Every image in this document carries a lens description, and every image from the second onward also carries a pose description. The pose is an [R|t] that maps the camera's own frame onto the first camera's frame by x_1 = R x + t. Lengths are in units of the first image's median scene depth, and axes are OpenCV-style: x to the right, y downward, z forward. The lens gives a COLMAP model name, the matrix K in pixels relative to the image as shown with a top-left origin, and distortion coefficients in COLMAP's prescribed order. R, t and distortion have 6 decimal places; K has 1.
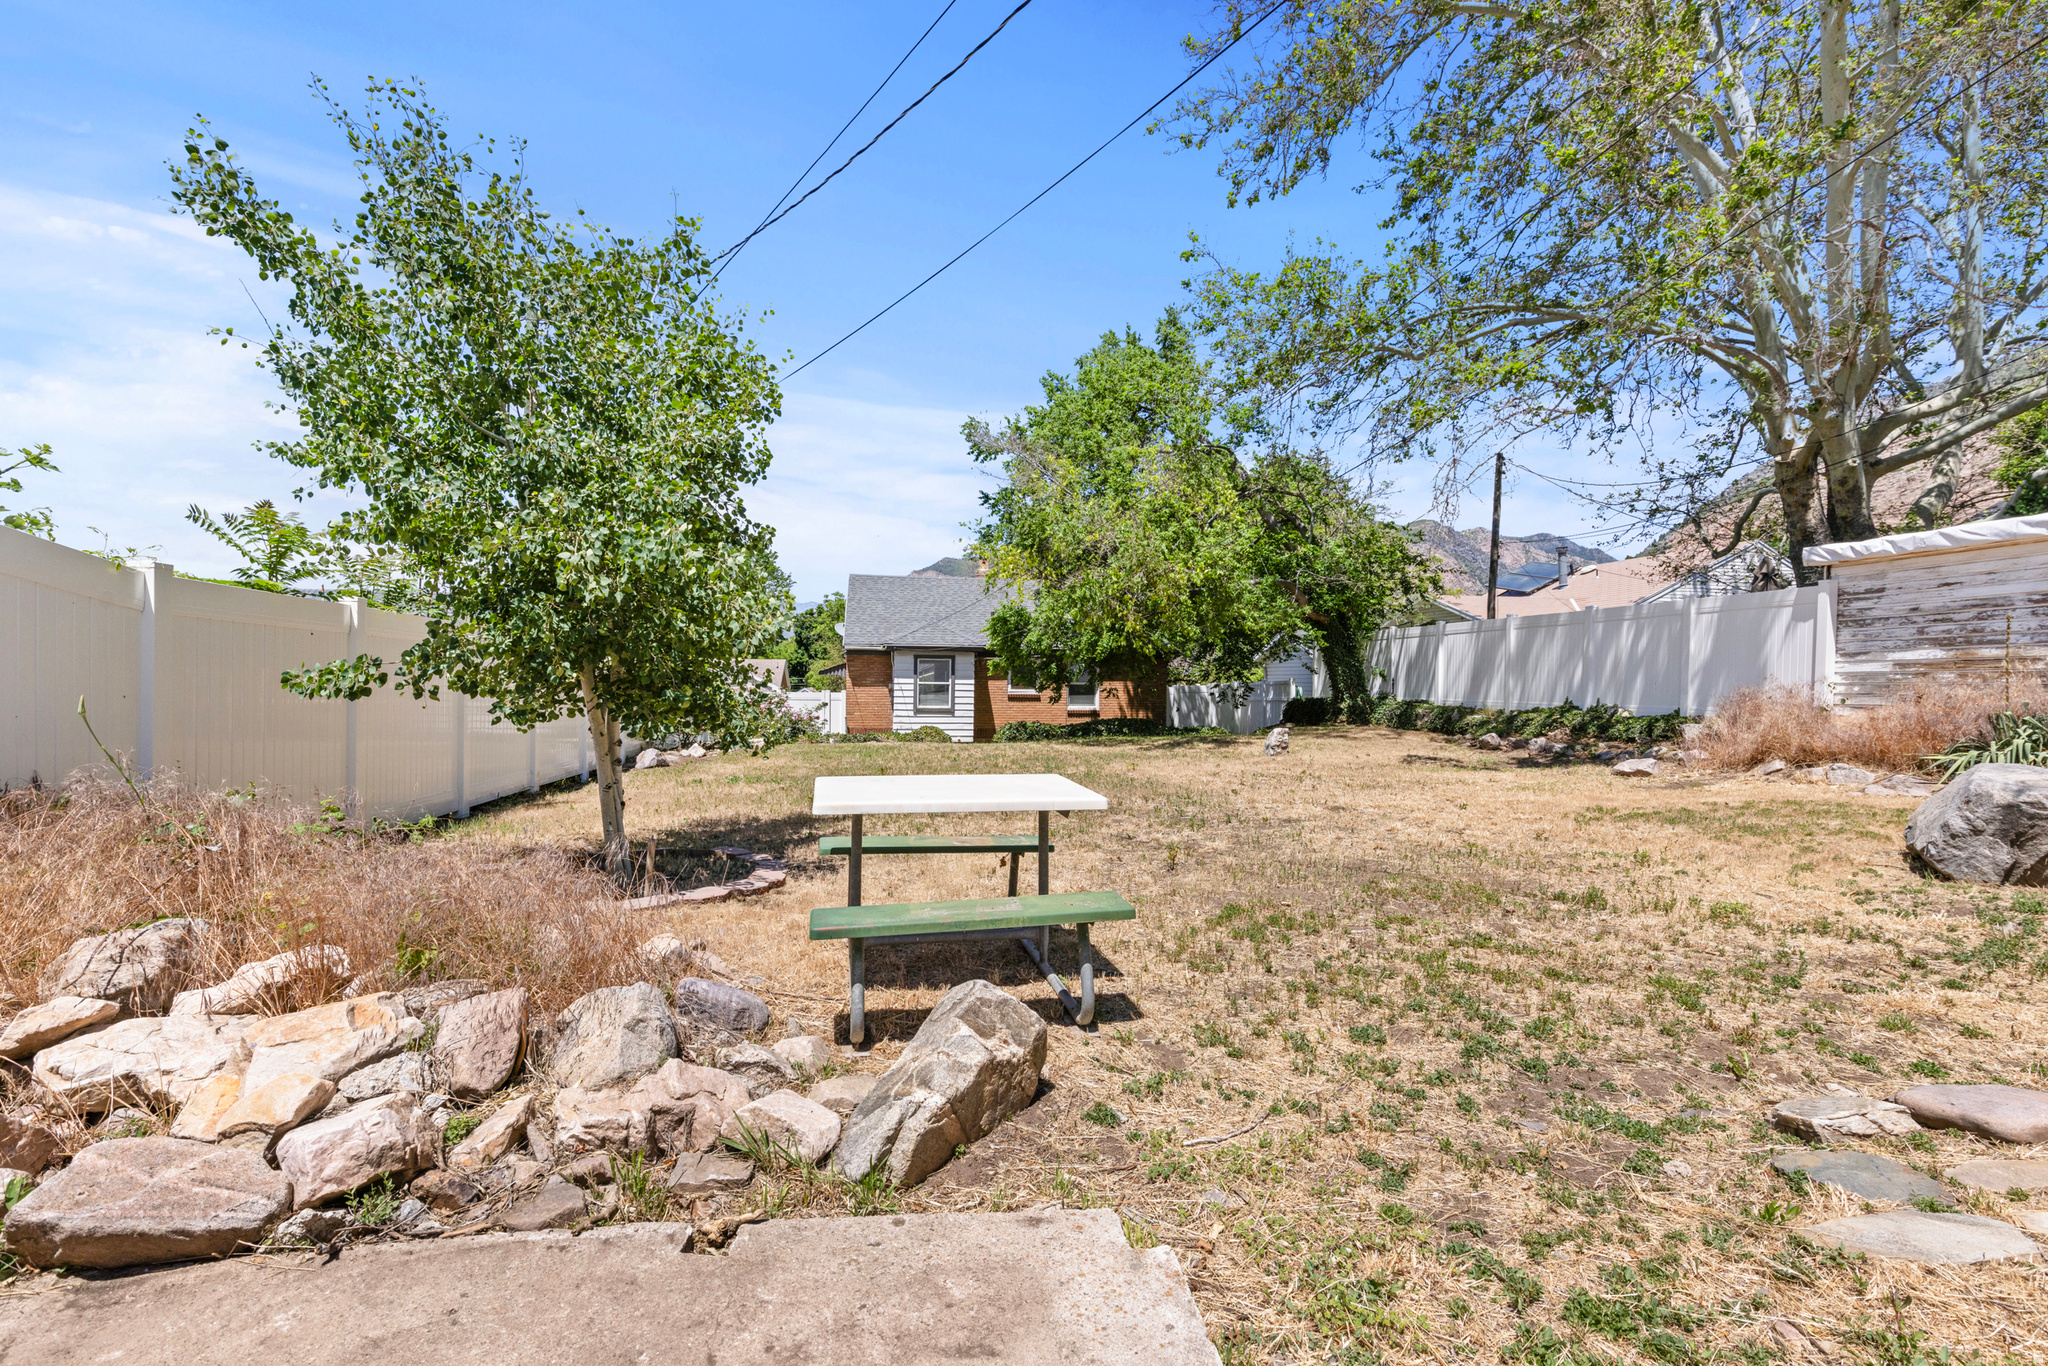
lens RADIAL K [[930.1, 0, 1020.4], [0, 930.1, 686.6], [0, 0, 1]] dist [-0.001902, 0.000725]
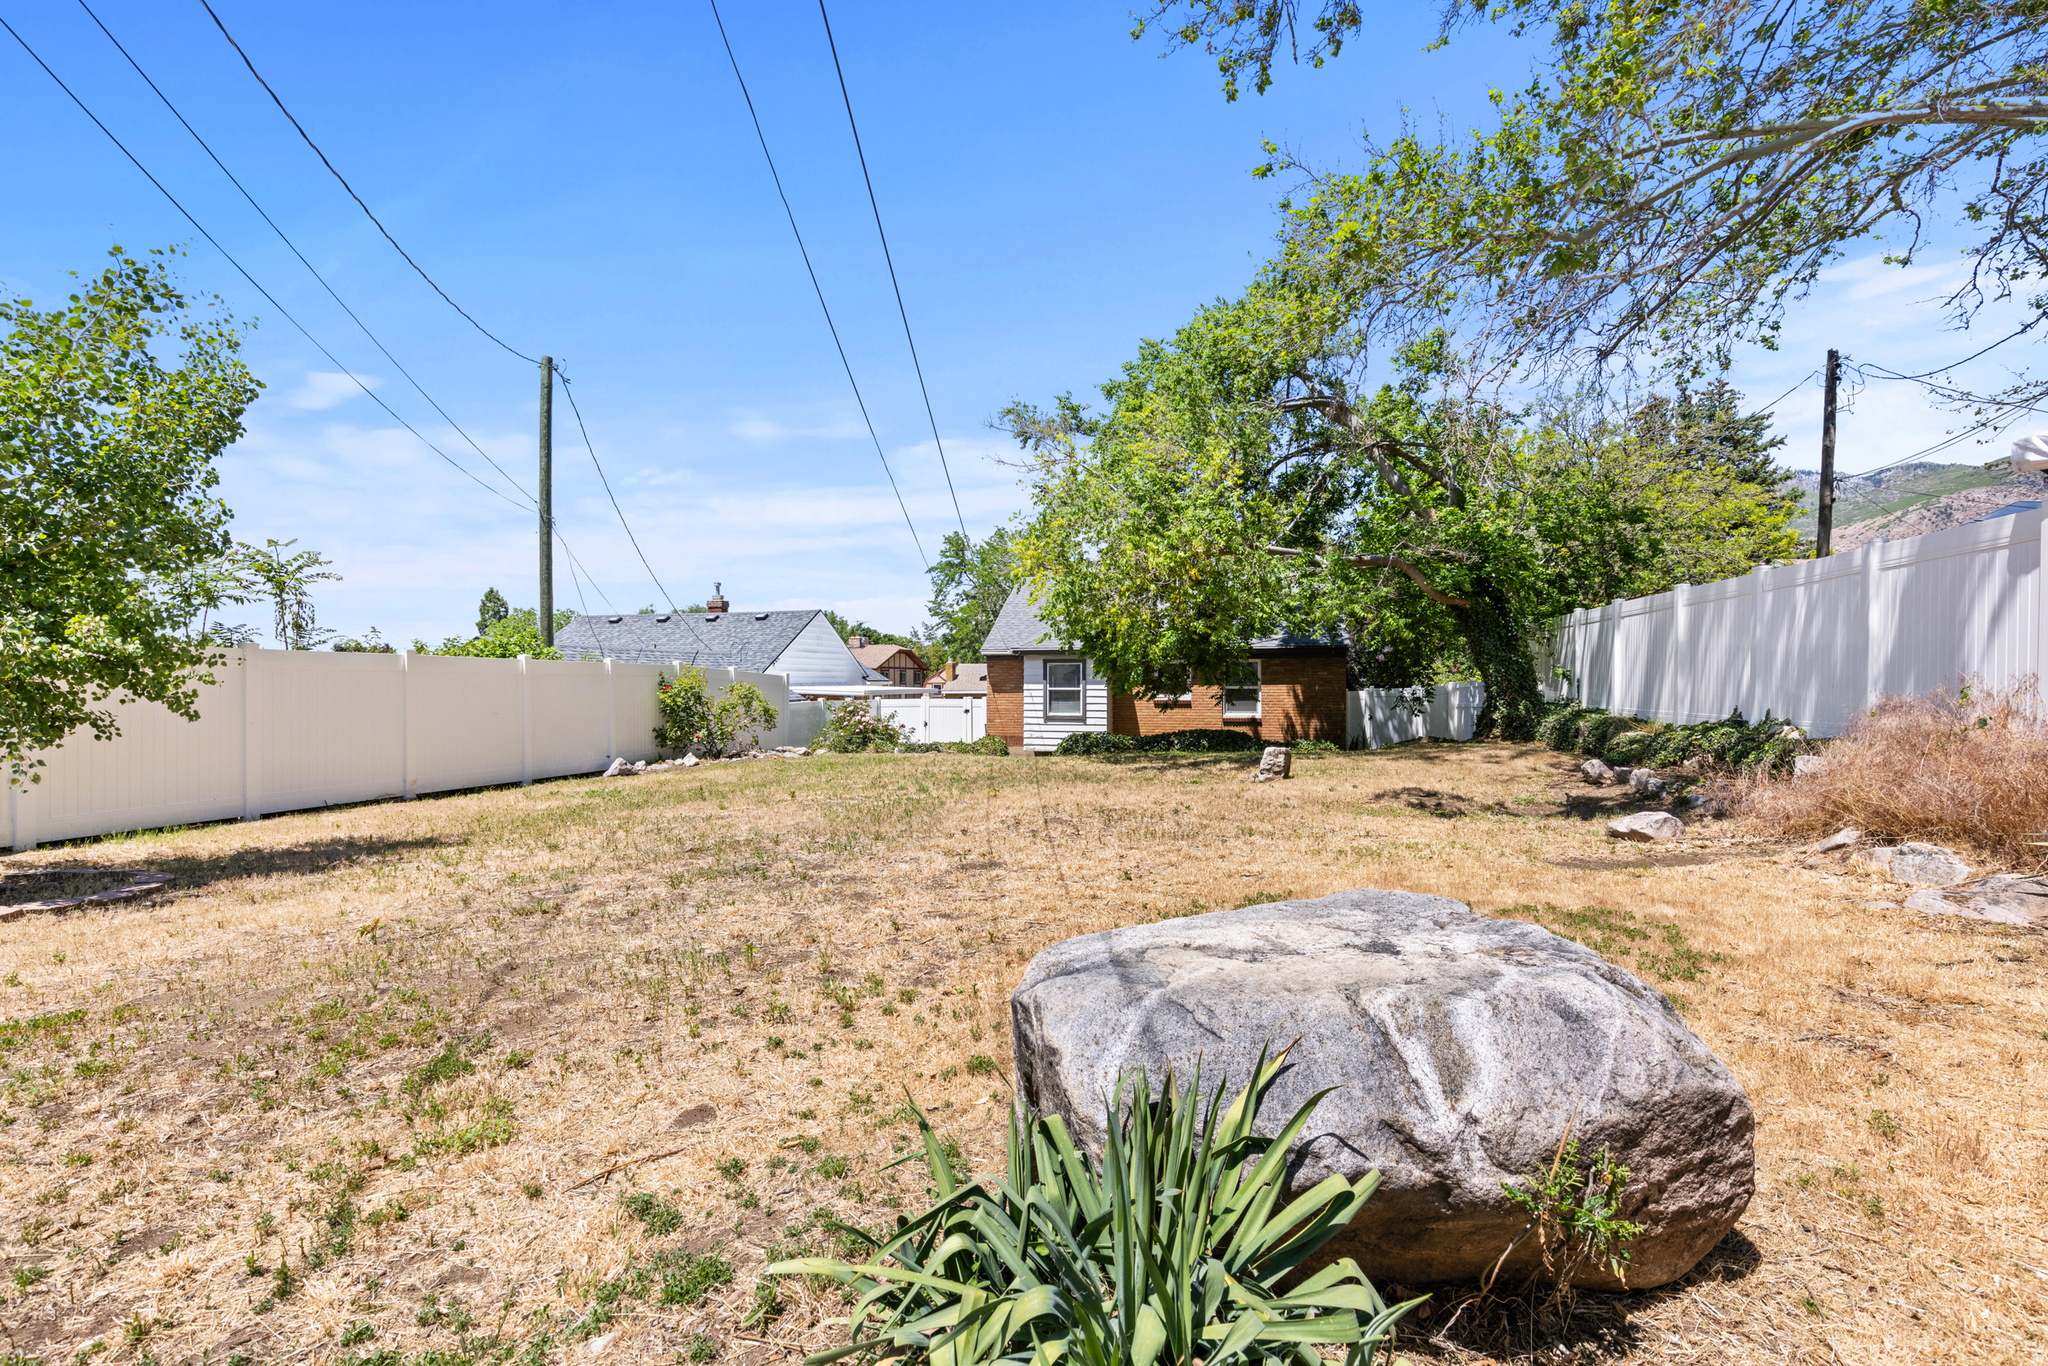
lens RADIAL K [[930.1, 0, 1016.6], [0, 930.1, 684.6], [0, 0, 1]] dist [-0.001902, 0.000725]
pose [[0.912861, -0.009586, -0.408159, 0.244928], [0.008099, 0.999953, -0.005370, -0.003262], [0.408191, 0.001596, 0.912895, 0.120930]]
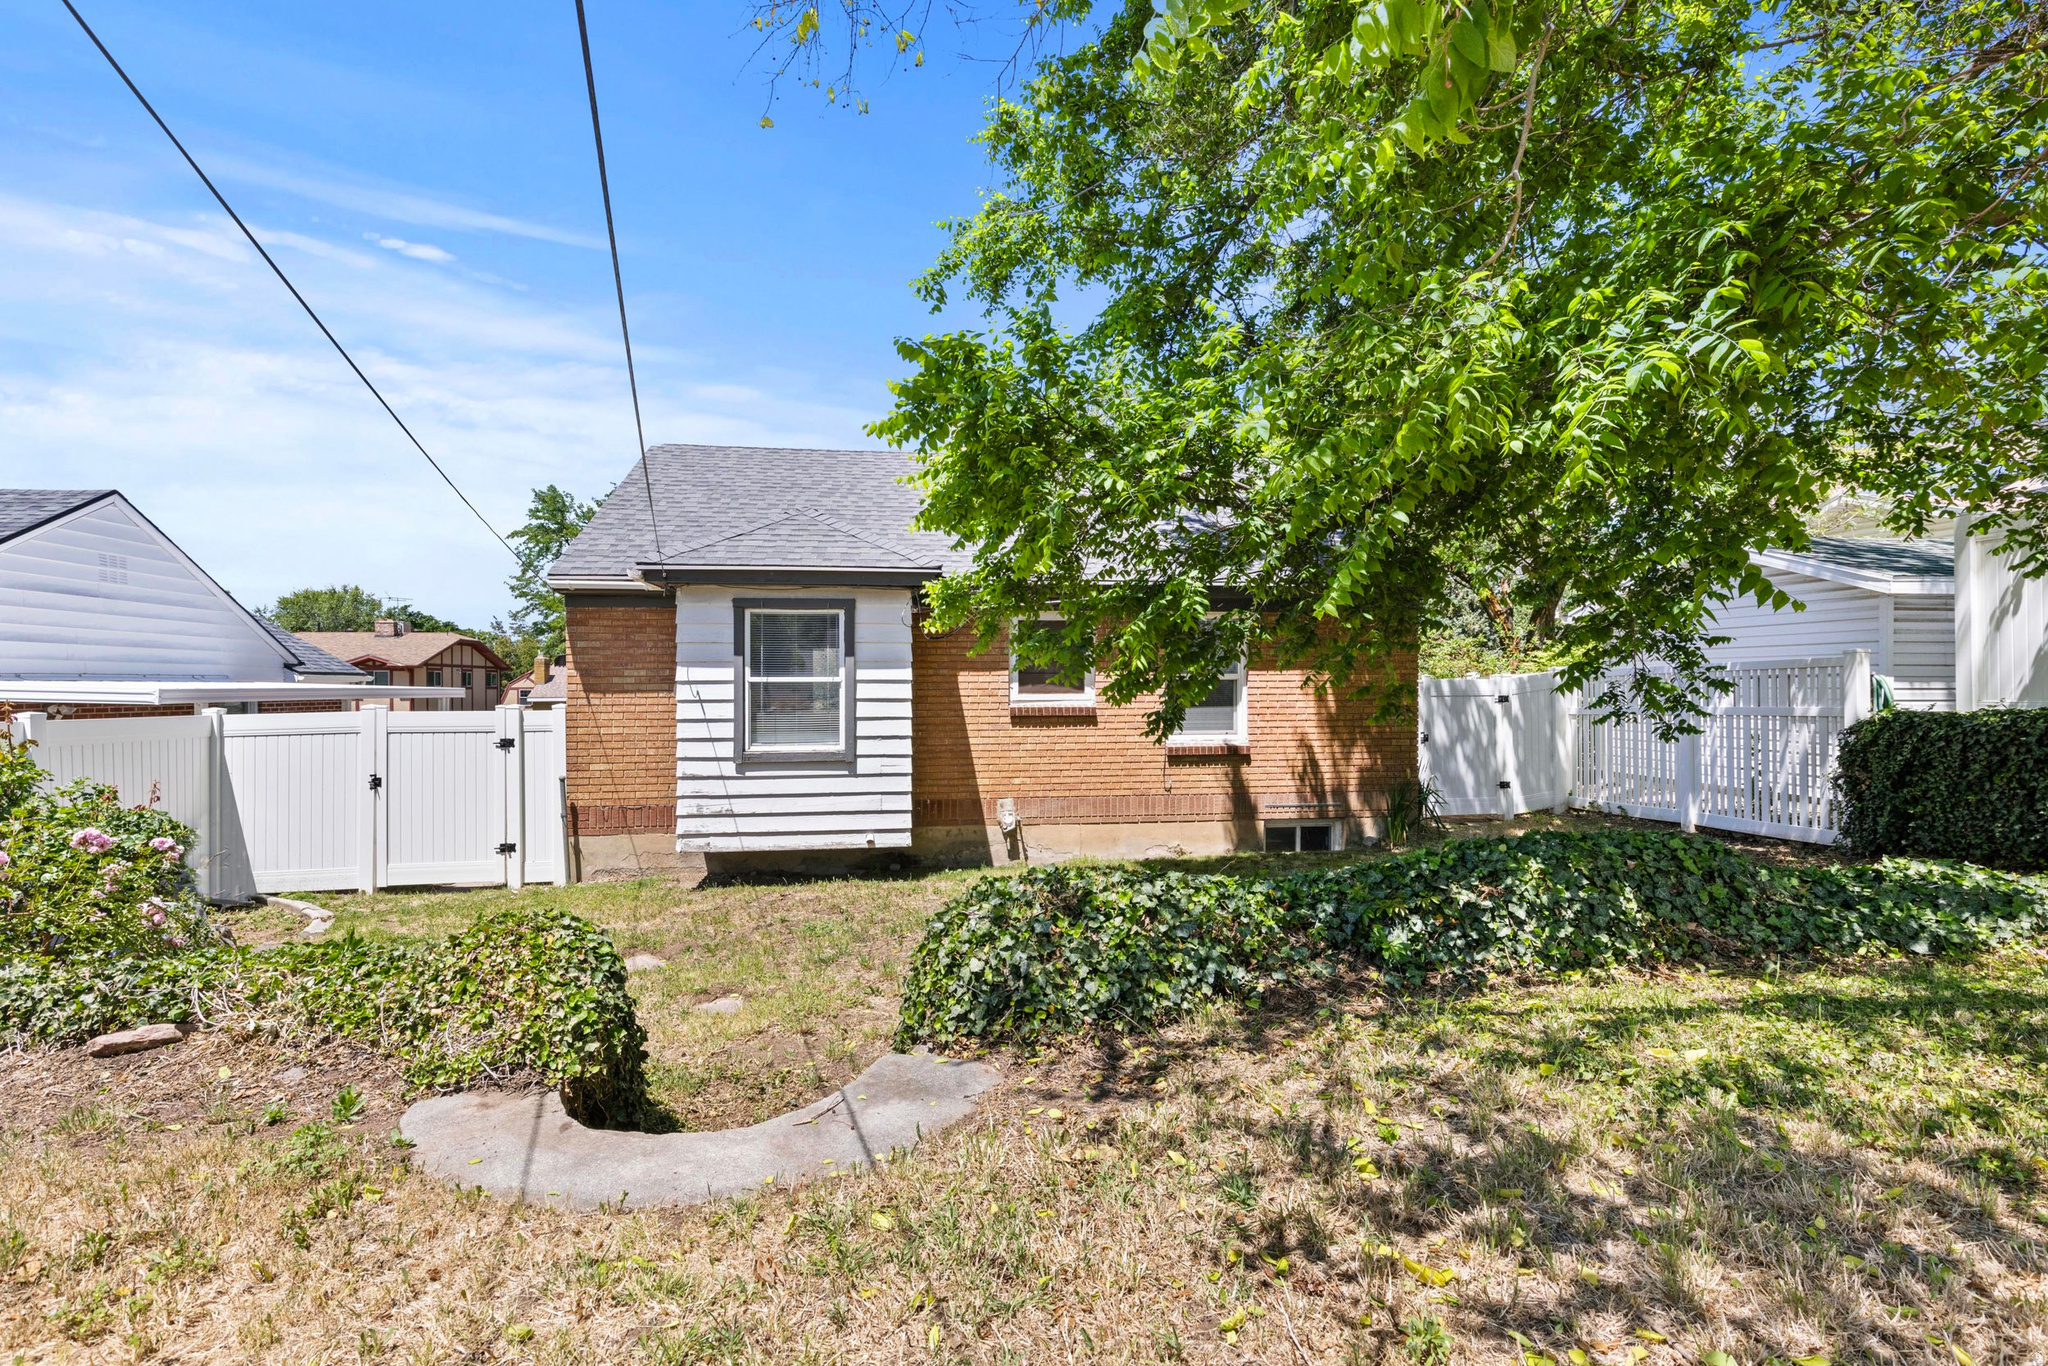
lens RADIAL K [[930.1, 0, 1037.1], [0, 930.1, 682.9], [0, 0, 1]] dist [-0.001902, 0.000725]
pose [[0.999790, -0.013860, -0.015089, 0.002910], [0.013716, 0.999860, -0.009606, 0.002078], [0.015220, 0.009397, 0.999840, 0.648845]]
